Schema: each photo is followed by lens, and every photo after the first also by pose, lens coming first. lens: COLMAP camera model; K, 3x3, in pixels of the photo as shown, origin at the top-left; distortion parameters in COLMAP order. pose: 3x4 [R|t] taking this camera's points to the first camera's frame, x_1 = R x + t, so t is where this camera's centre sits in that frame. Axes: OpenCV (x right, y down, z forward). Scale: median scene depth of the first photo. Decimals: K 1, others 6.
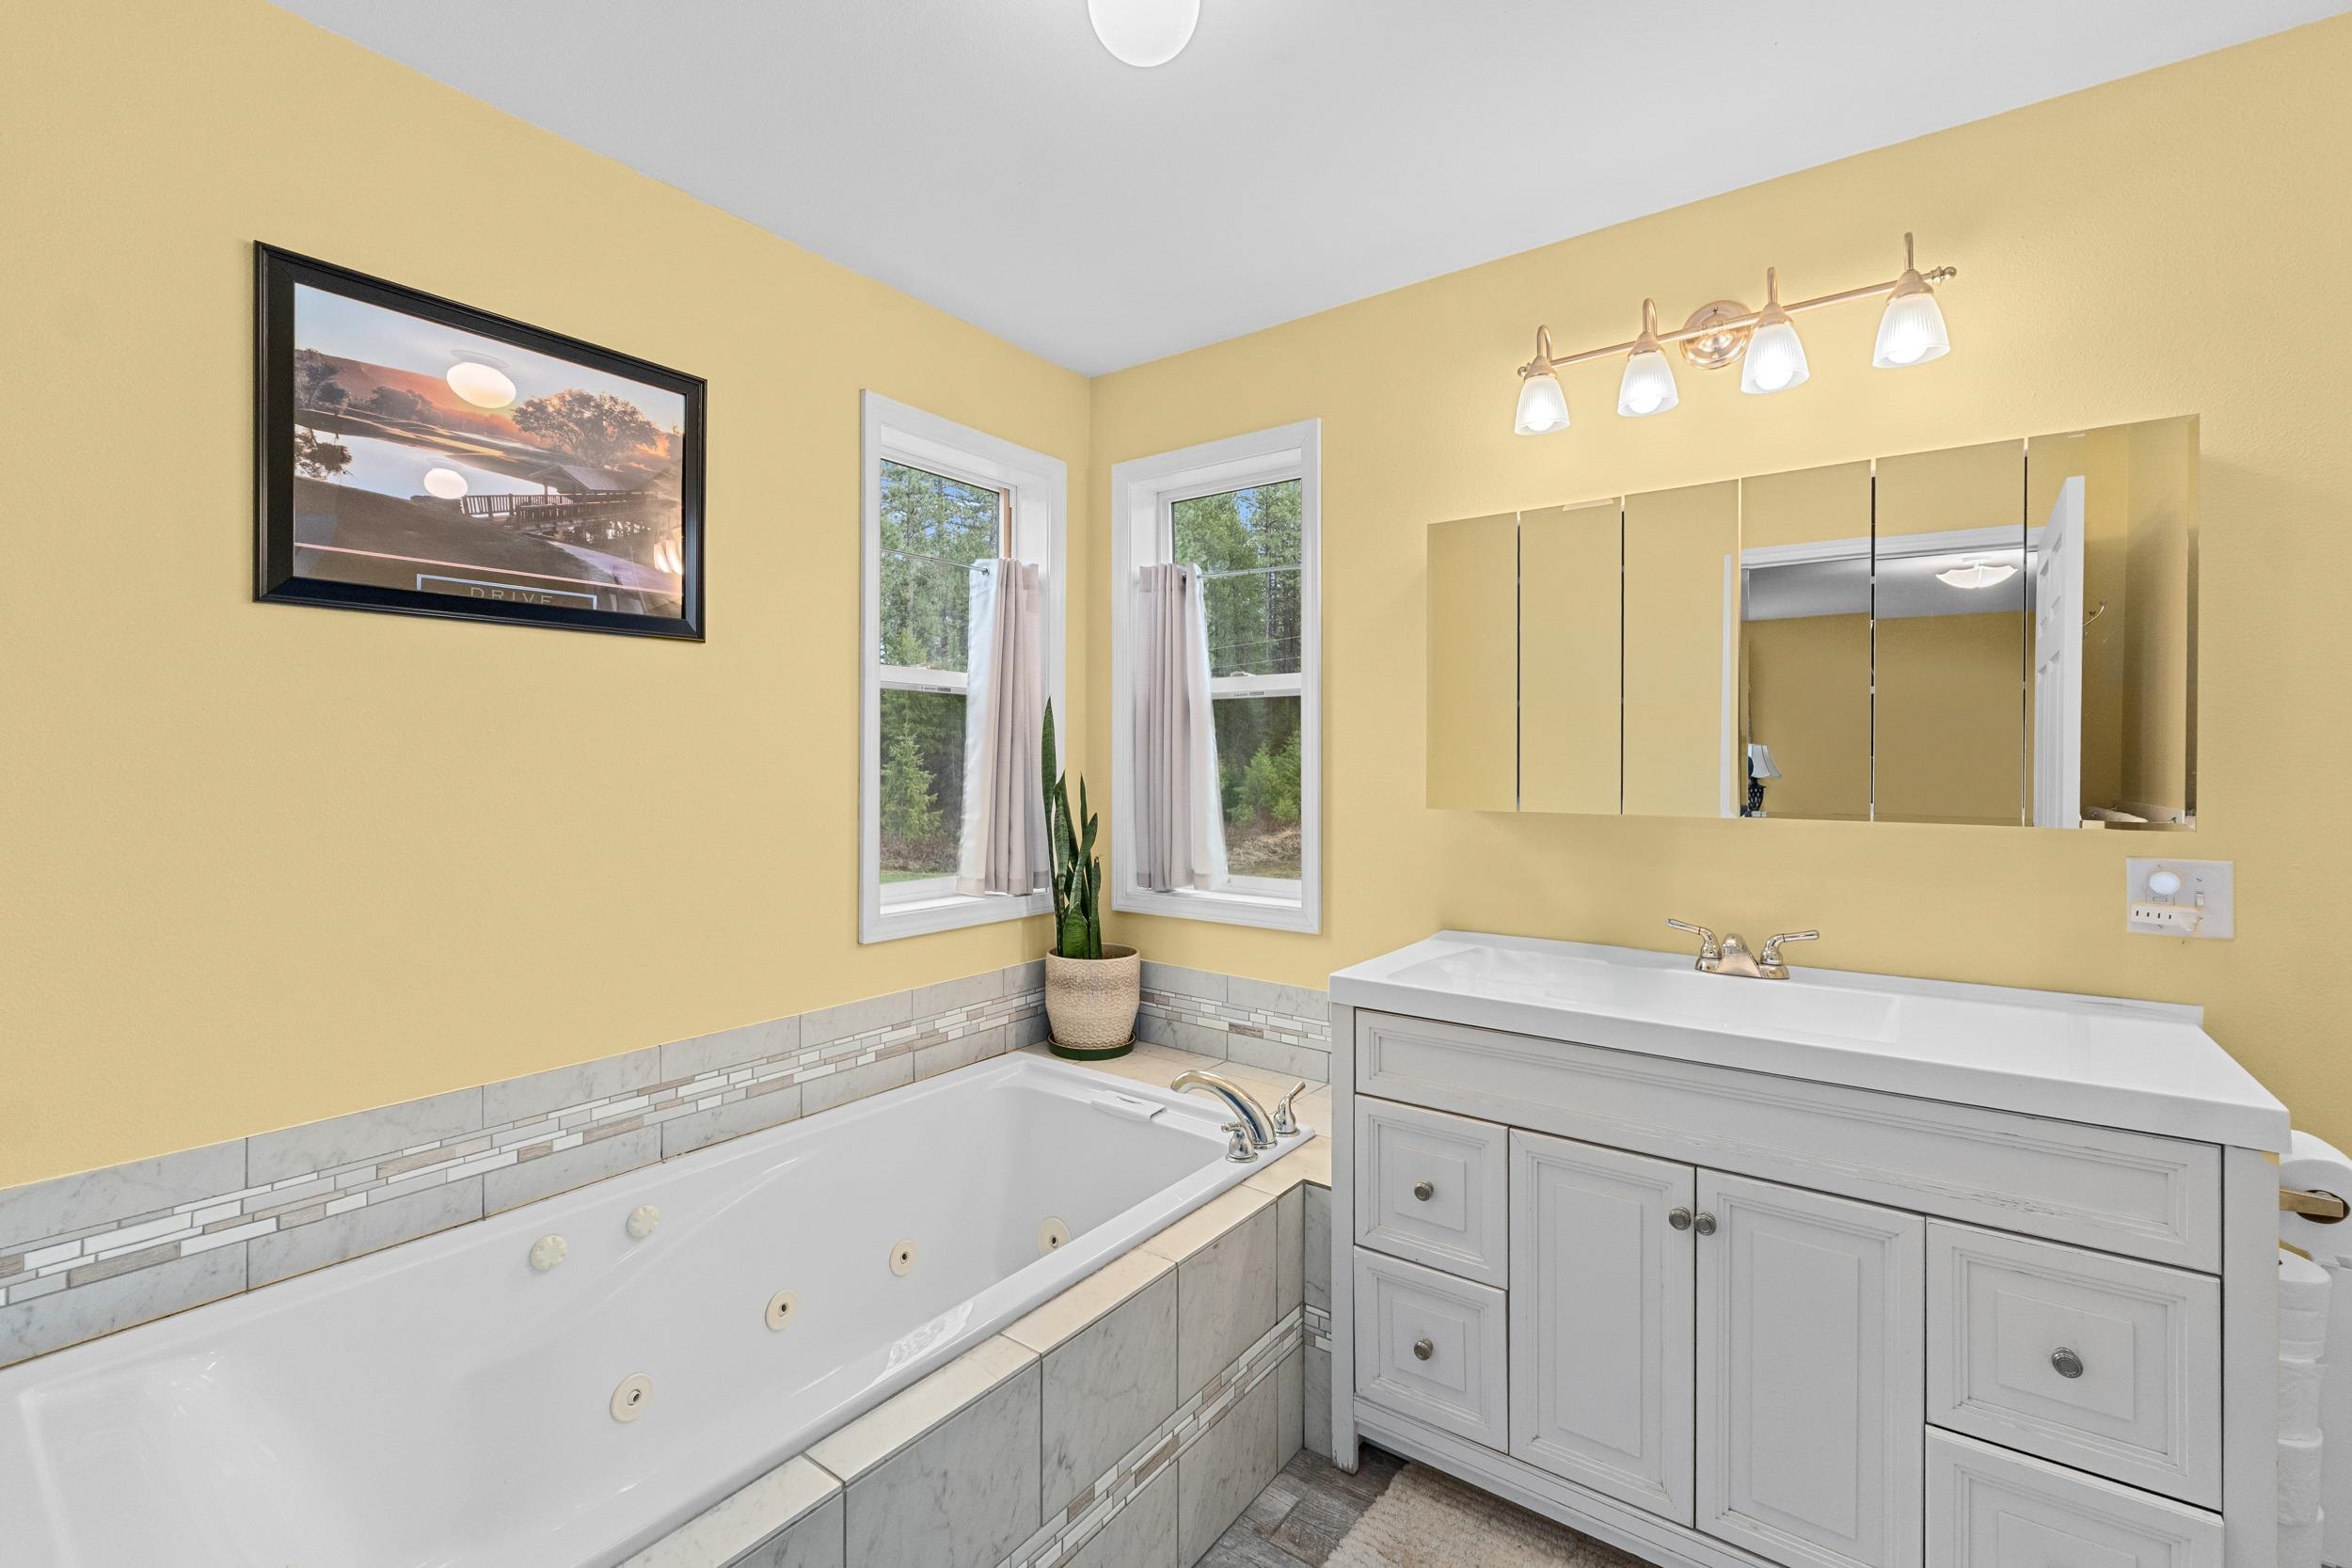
lens RADIAL K [[991.9, 0, 1180.1], [0, 991.9, 763.6], [0, 0, 1]] dist [-0.008102, -0.000439]
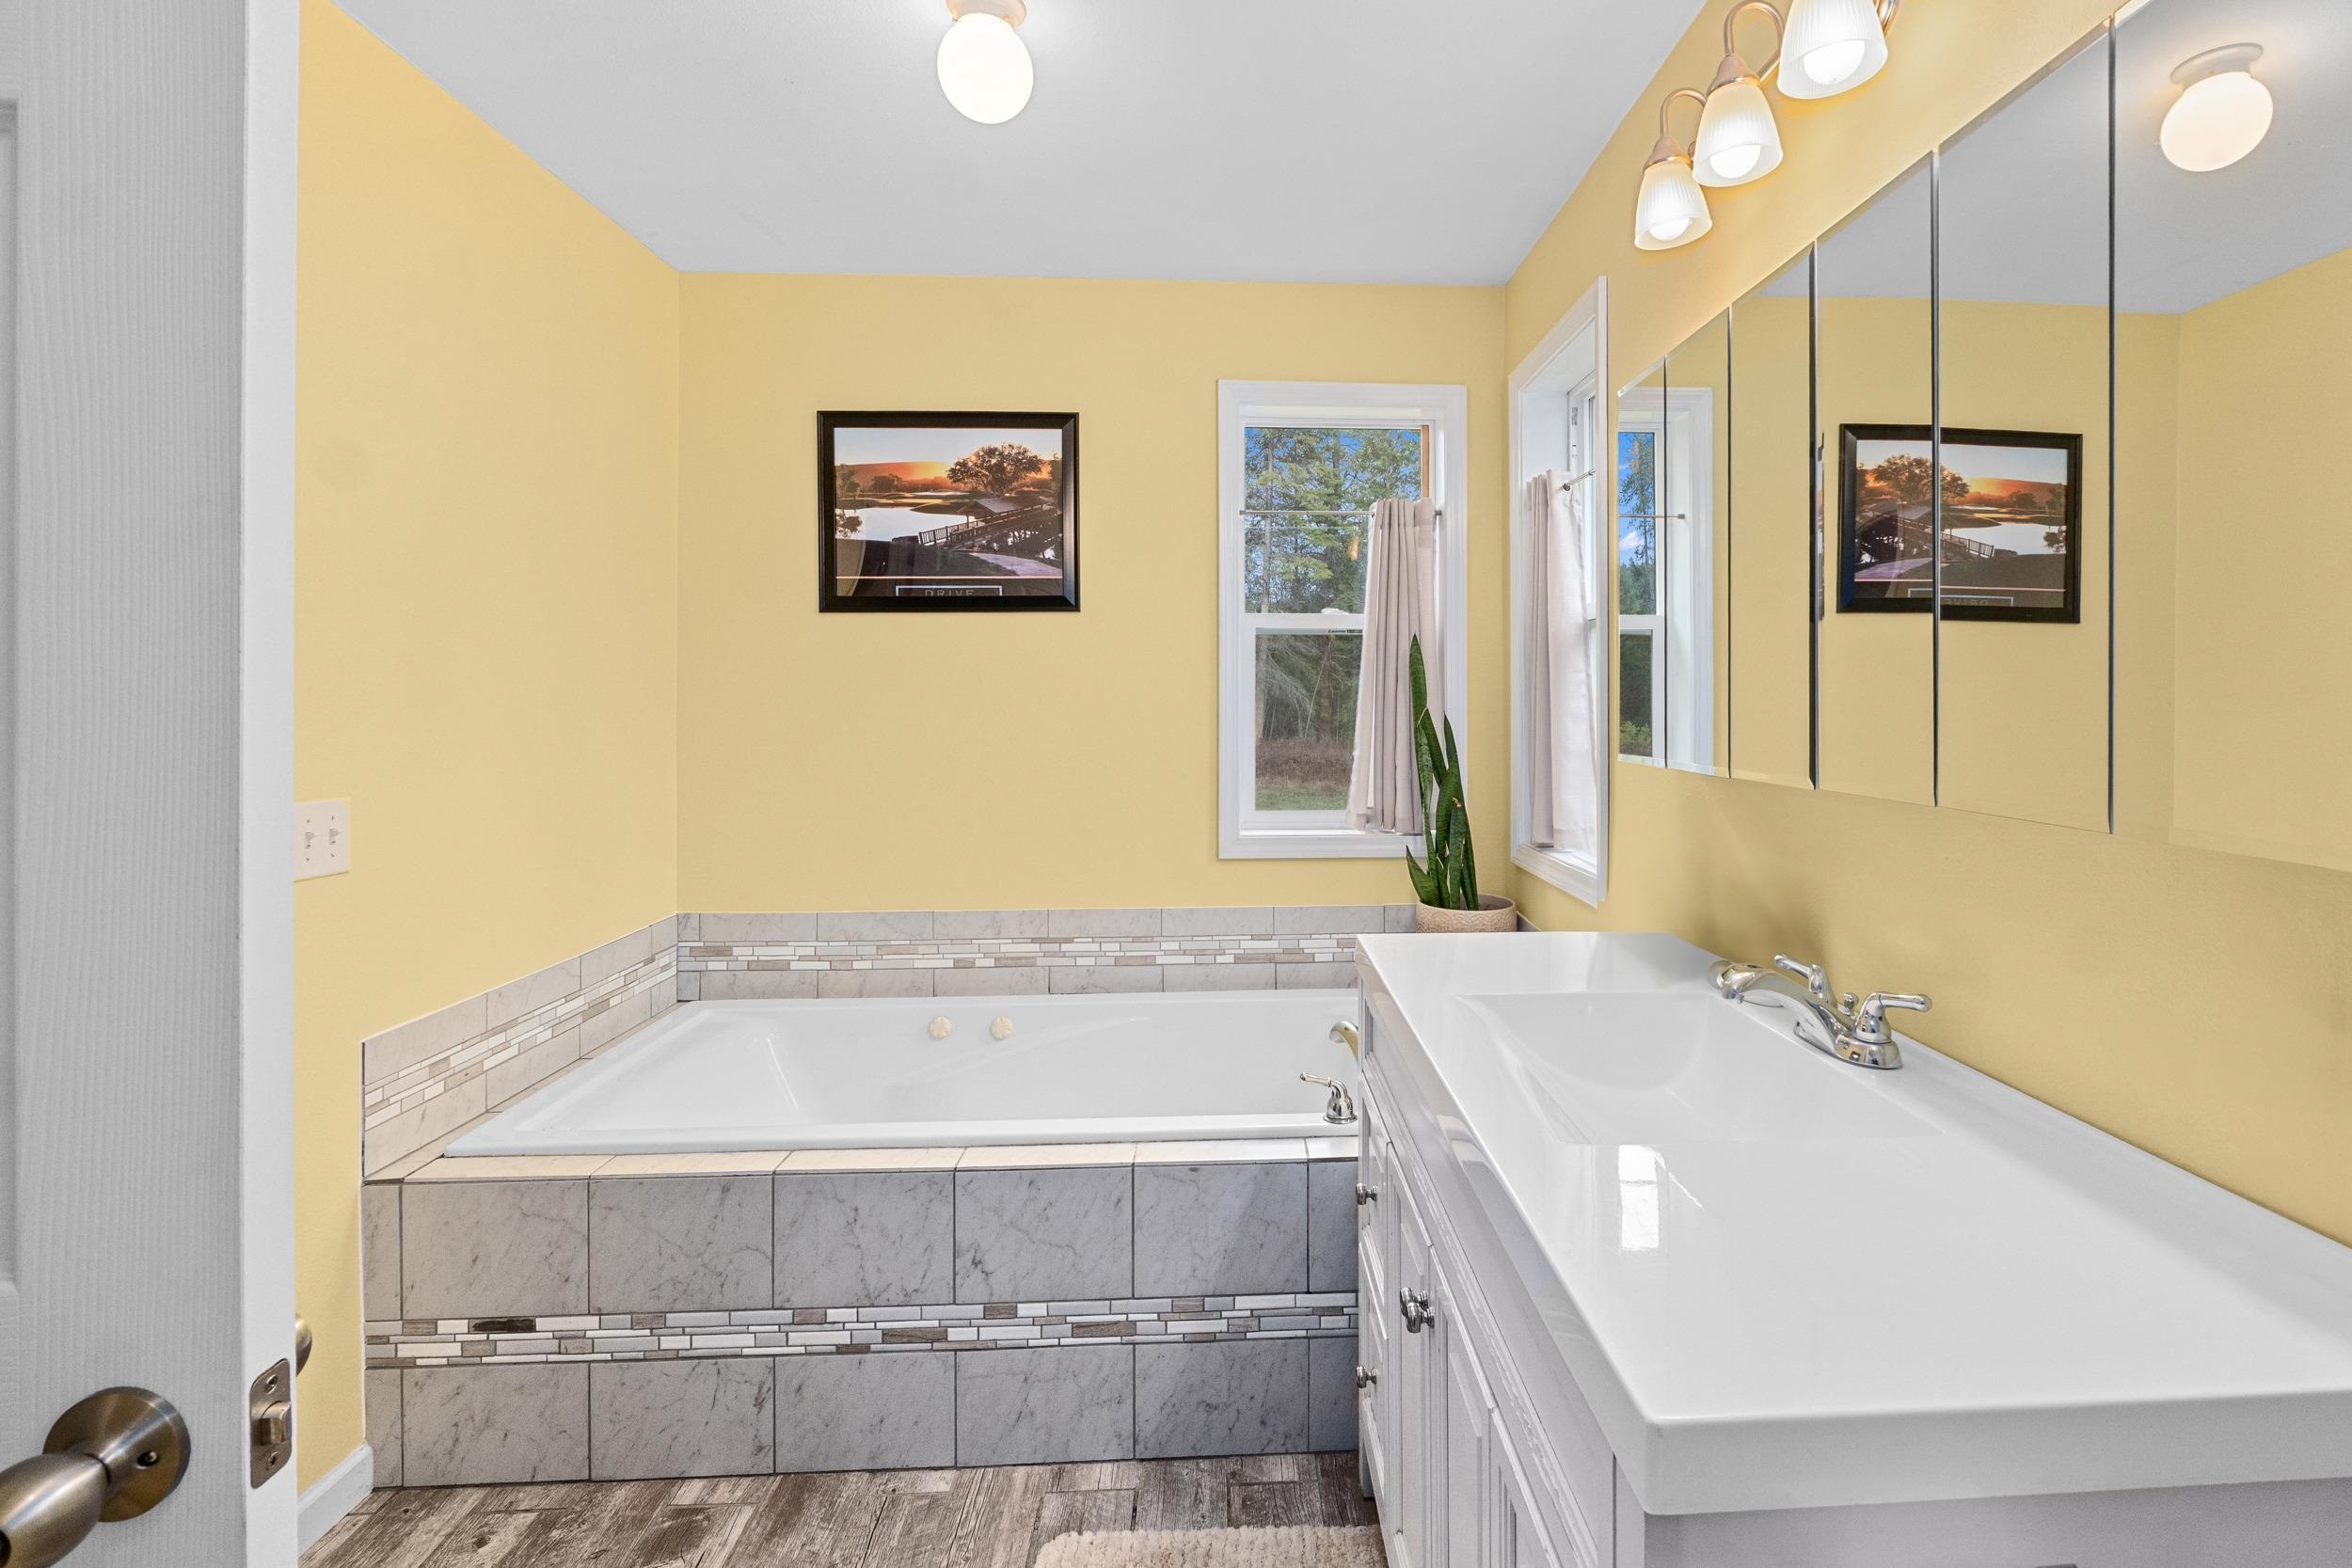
lens RADIAL K [[991.9, 0, 1148.4], [0, 991.9, 696.8], [0, 0, 1]] dist [-0.008102, -0.000439]
pose [[0.641066, -0.005600, -0.767465, 0.676902], [0.001623, 0.999981, -0.005941, -0.000134], [0.767484, 0.002563, 0.641063, 0.252689]]
